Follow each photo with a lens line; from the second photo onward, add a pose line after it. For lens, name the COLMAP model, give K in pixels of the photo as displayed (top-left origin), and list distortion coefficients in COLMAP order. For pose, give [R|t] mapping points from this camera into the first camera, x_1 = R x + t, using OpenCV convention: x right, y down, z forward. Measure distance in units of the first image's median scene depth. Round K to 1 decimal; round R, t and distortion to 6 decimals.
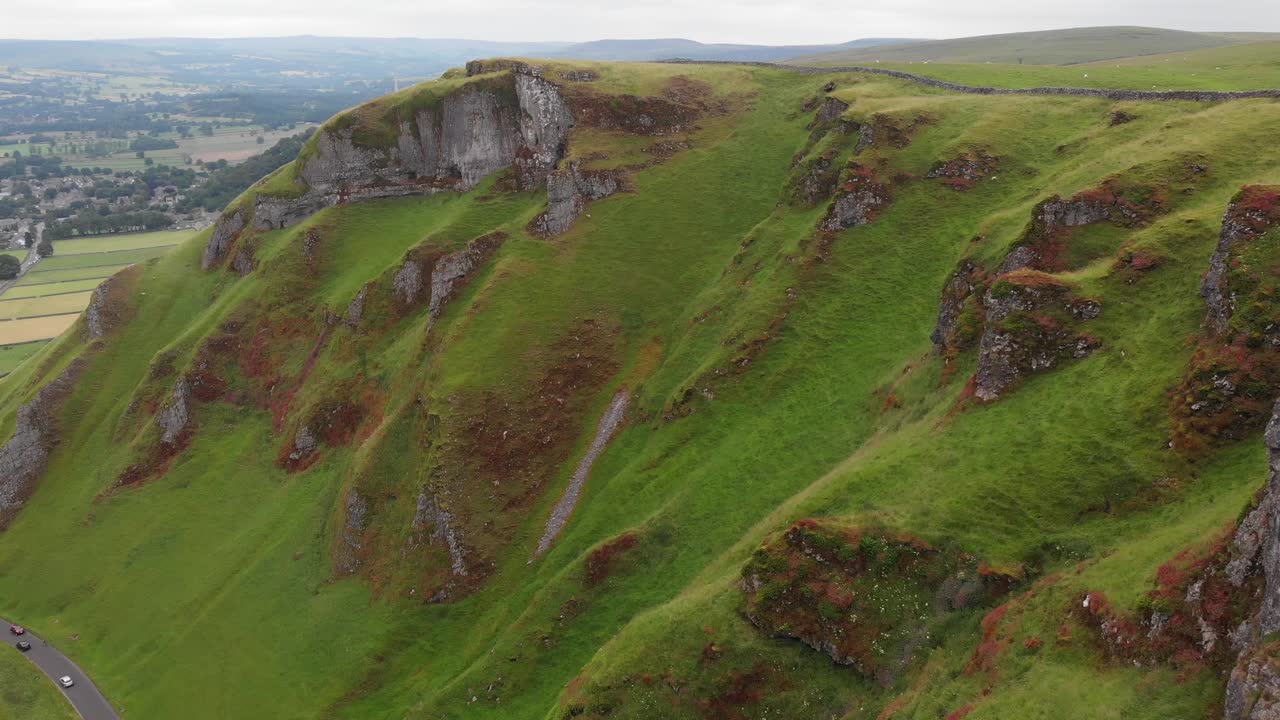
lens RADIAL K [[971.3, 0, 640.0], [0, 971.3, 360.0], [0, 0, 1]] dist [0.051902, -0.166267]
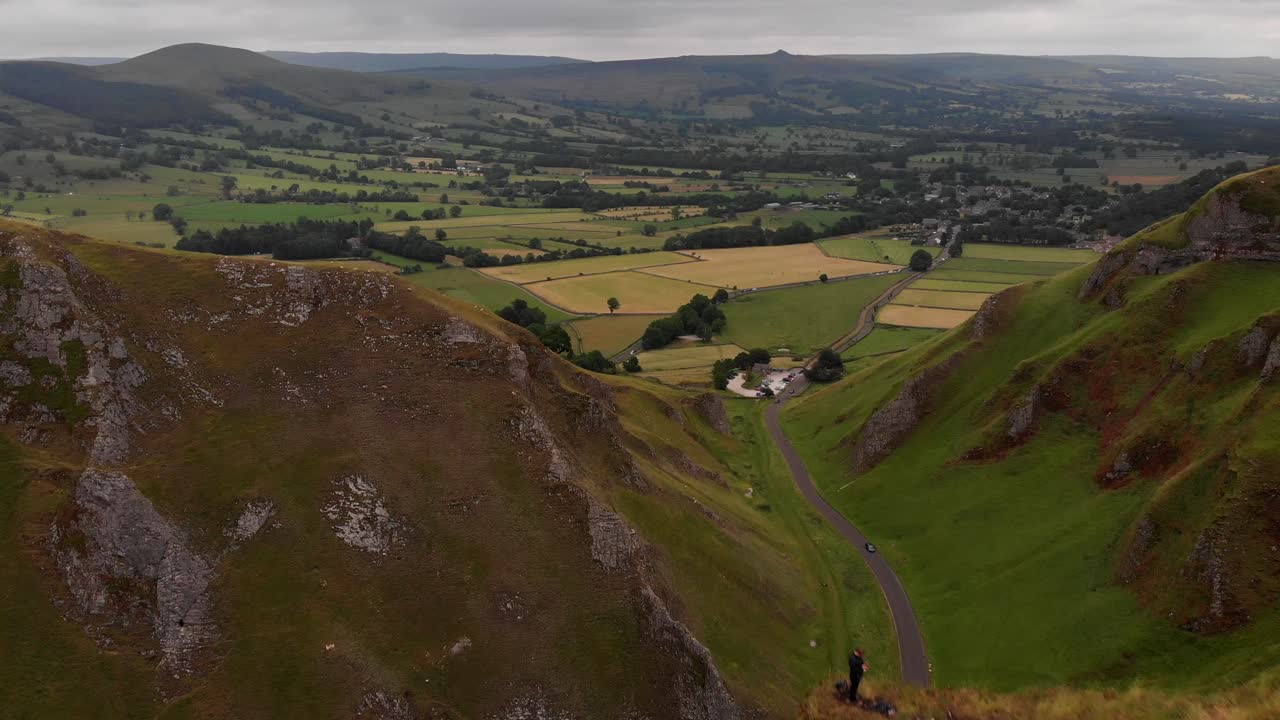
lens RADIAL K [[971.3, 0, 640.0], [0, 971.3, 360.0], [0, 0, 1]] dist [0.051902, -0.166267]
pose [[0.644428, 0.205765, -0.736459, 0.062780], [-0.217578, 0.972646, 0.081367, -0.003514], [0.733057, 0.107802, 0.671570, -0.110878]]
